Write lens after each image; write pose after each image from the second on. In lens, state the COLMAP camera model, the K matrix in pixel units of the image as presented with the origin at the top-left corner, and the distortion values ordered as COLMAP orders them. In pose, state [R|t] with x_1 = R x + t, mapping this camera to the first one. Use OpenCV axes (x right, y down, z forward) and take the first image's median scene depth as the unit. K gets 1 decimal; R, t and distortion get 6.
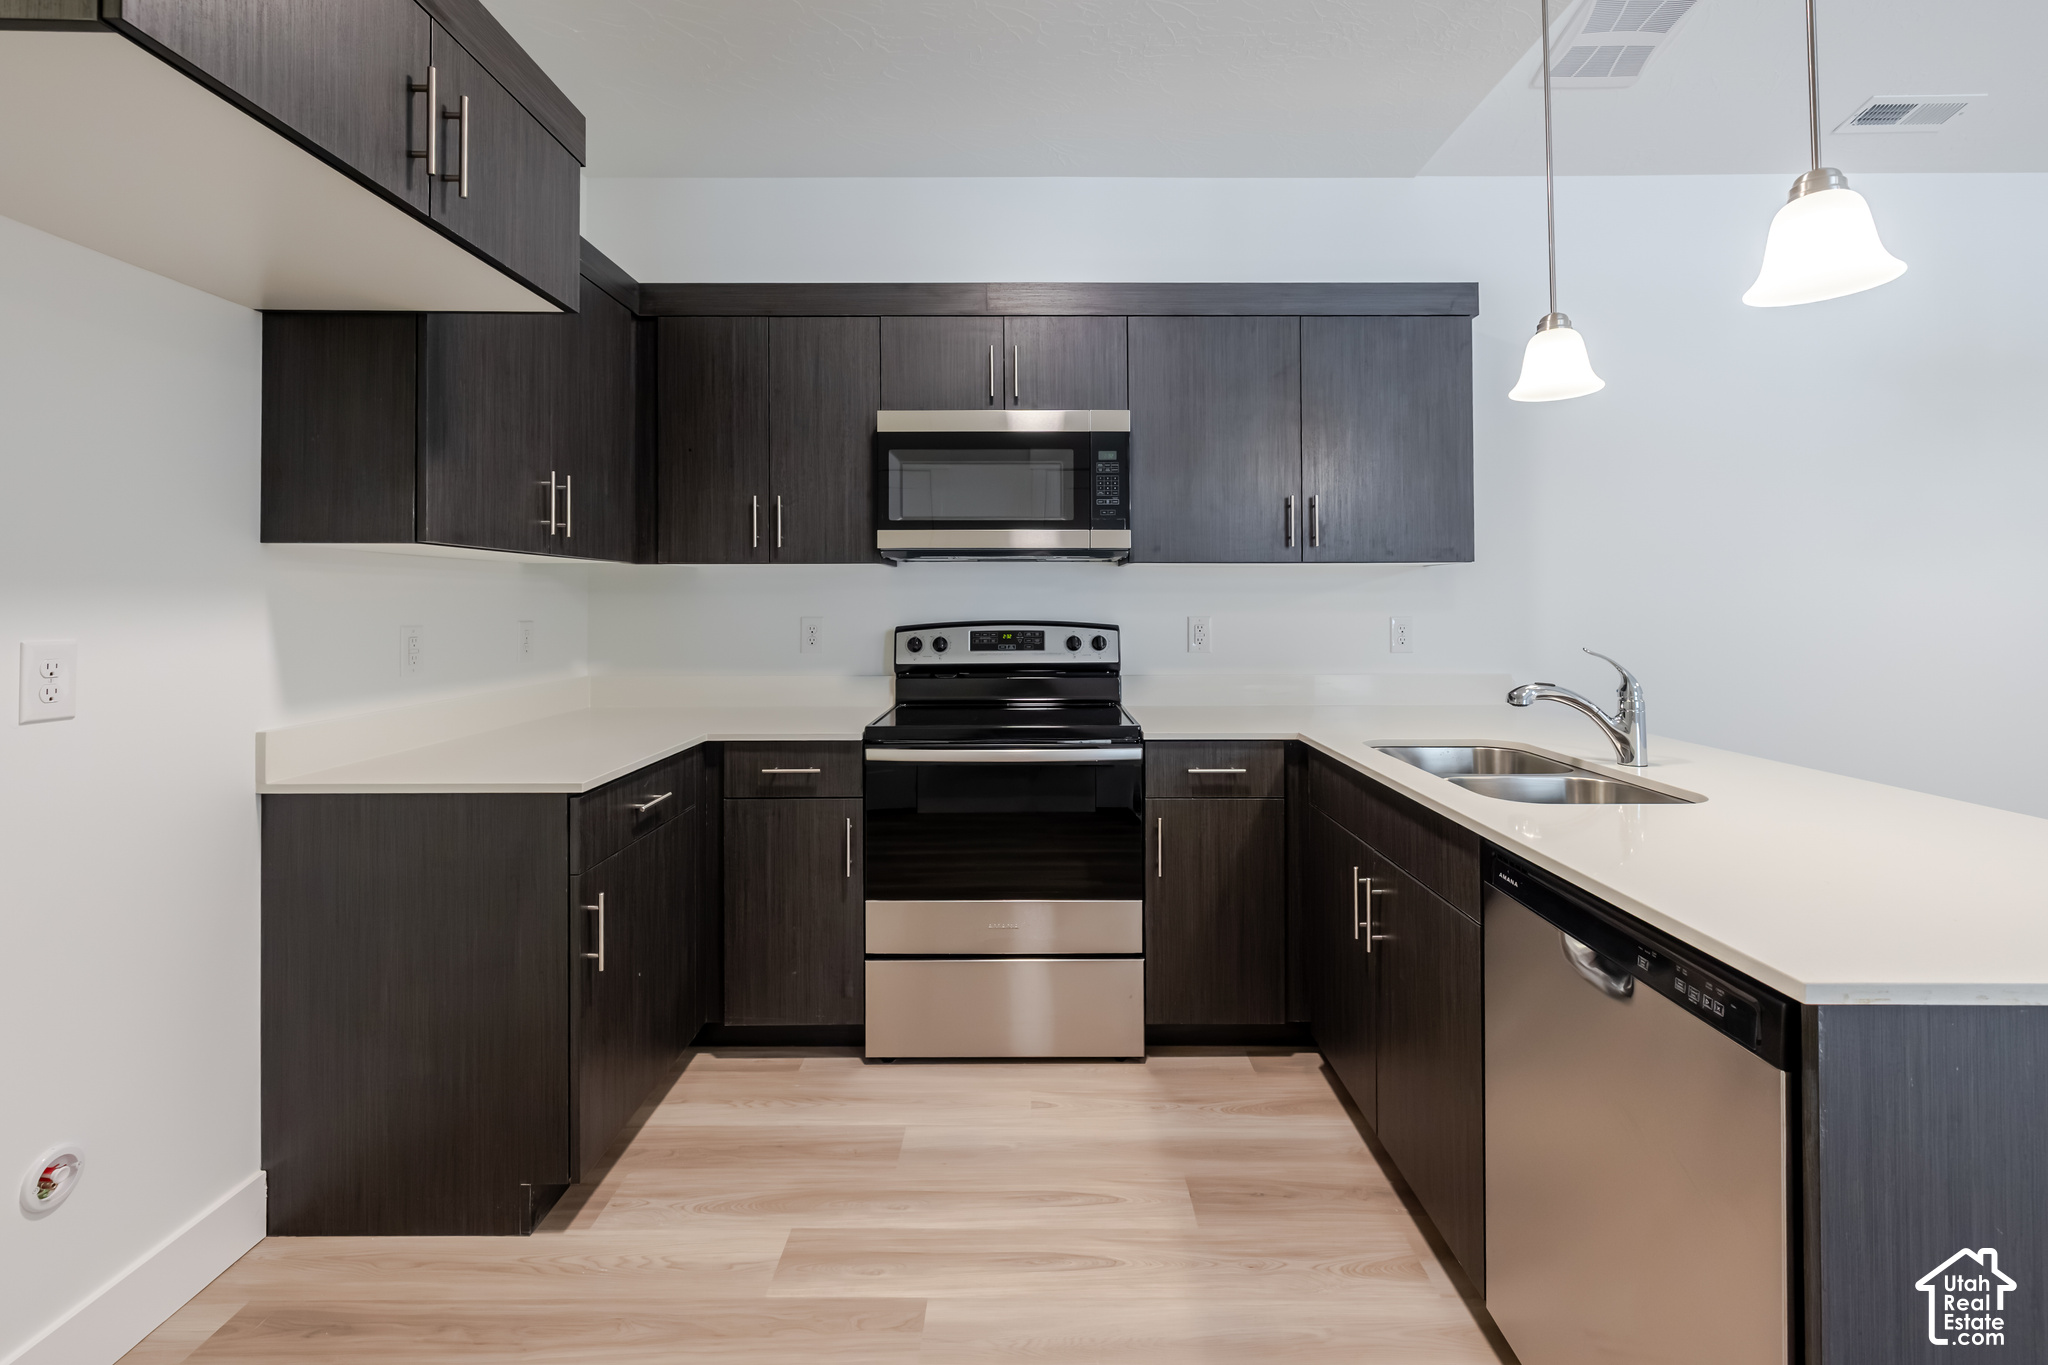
lens RADIAL K [[940.7, 0, 1023.8], [0, 940.7, 596.1], [0, 0, 1]] dist [0.014219, -0.000140]
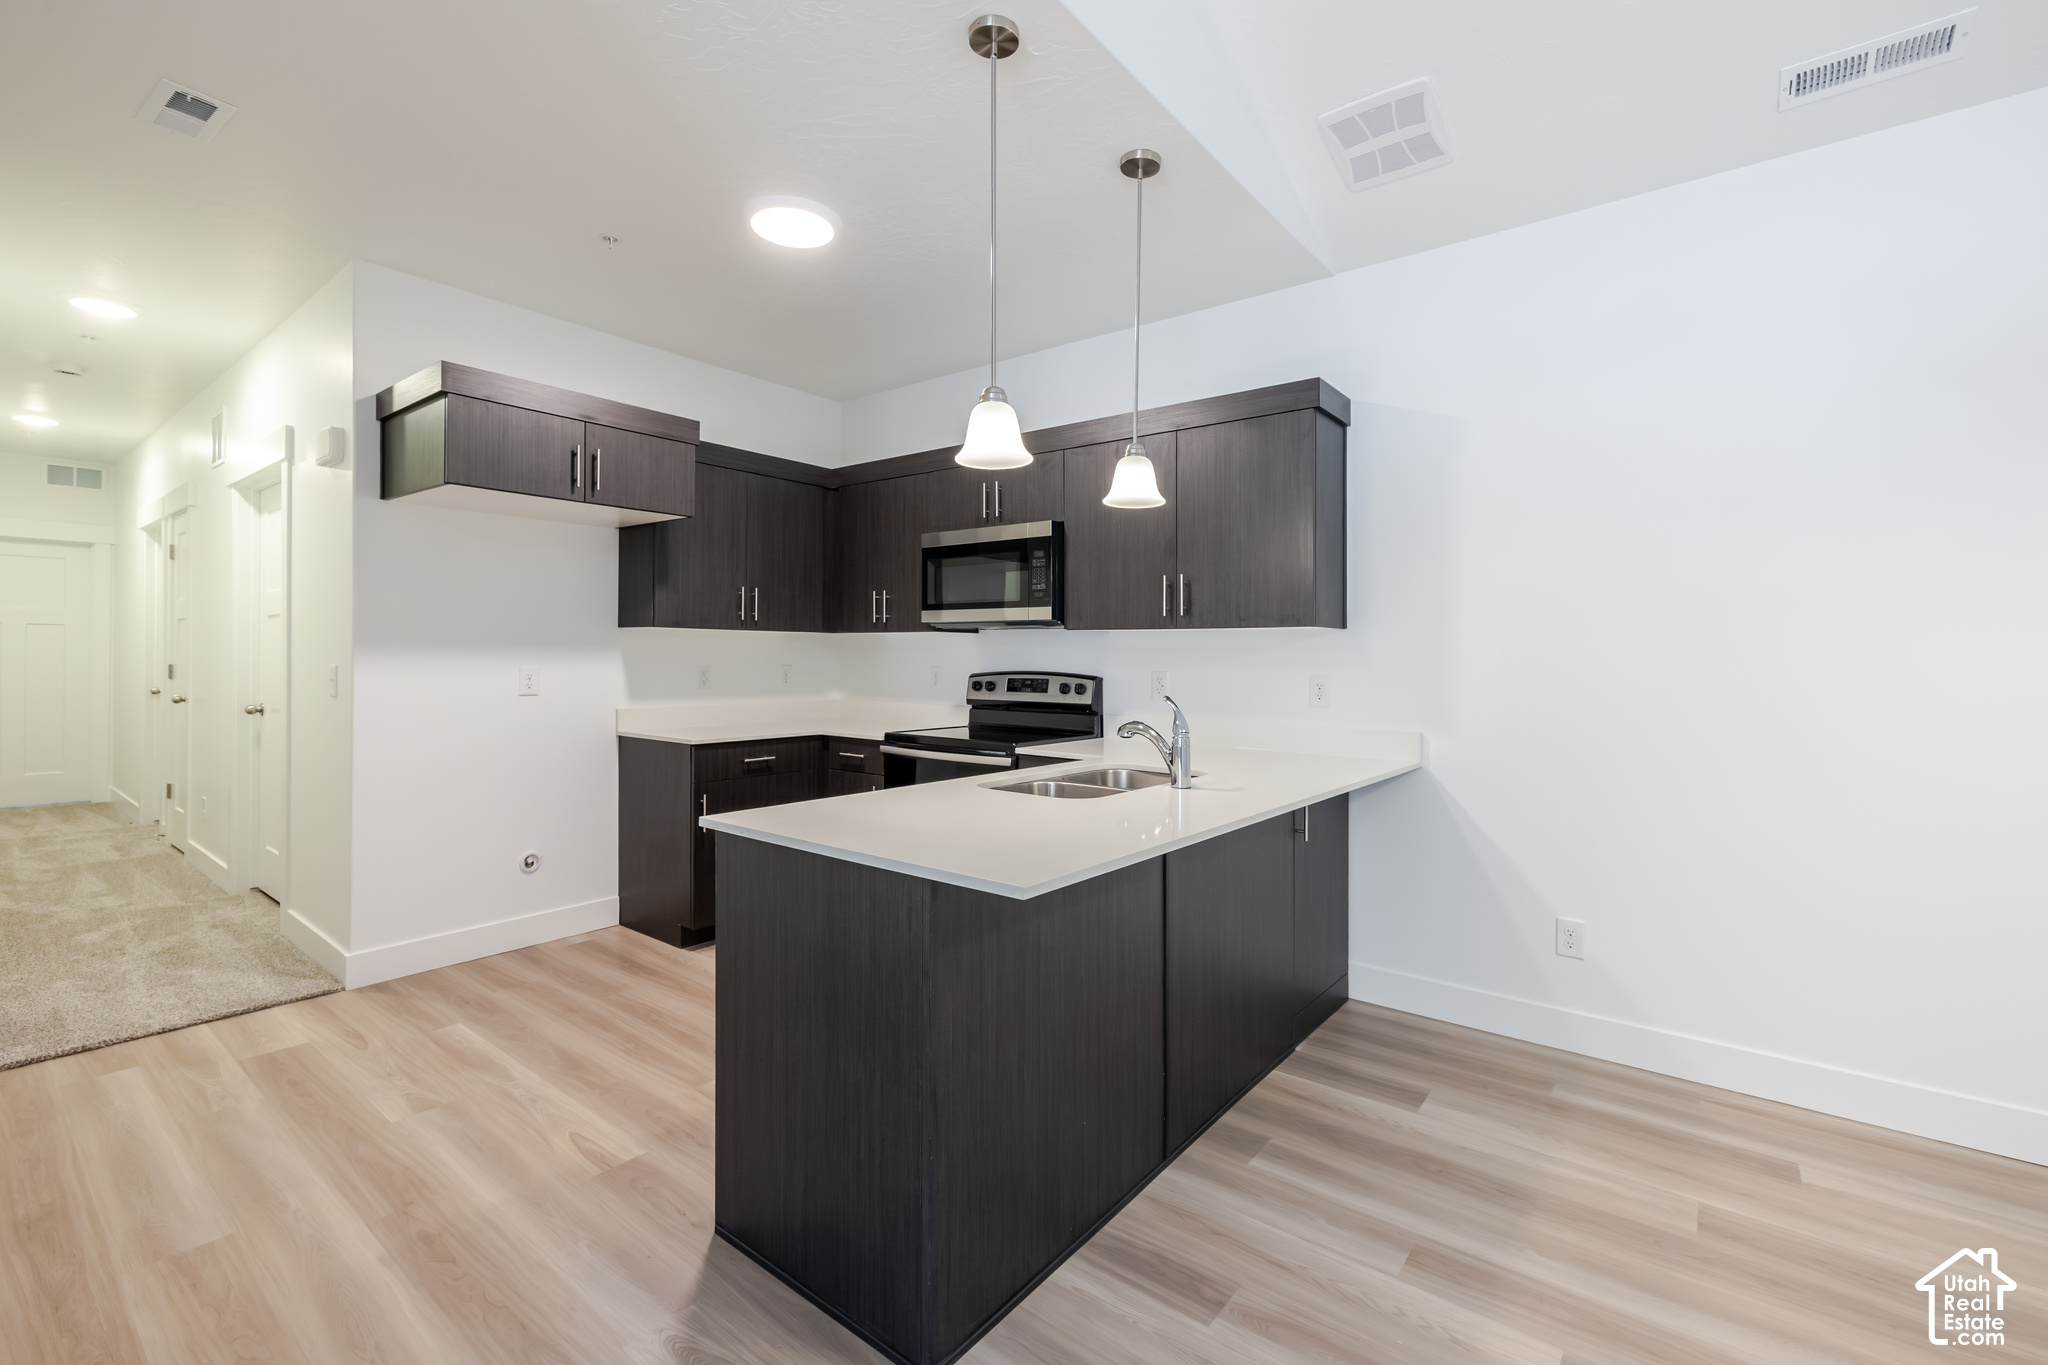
lens RADIAL K [[879.0, 0, 1026.7], [0, 879.0, 669.7], [0, 0, 1]] dist [-0.025547, -0.000046]
pose [[0.793367, 0.017043, -0.608506, 0.830132], [-0.008819, 0.999825, 0.016505, 0.002134], [0.608680, -0.007728, 0.793378, -0.054104]]
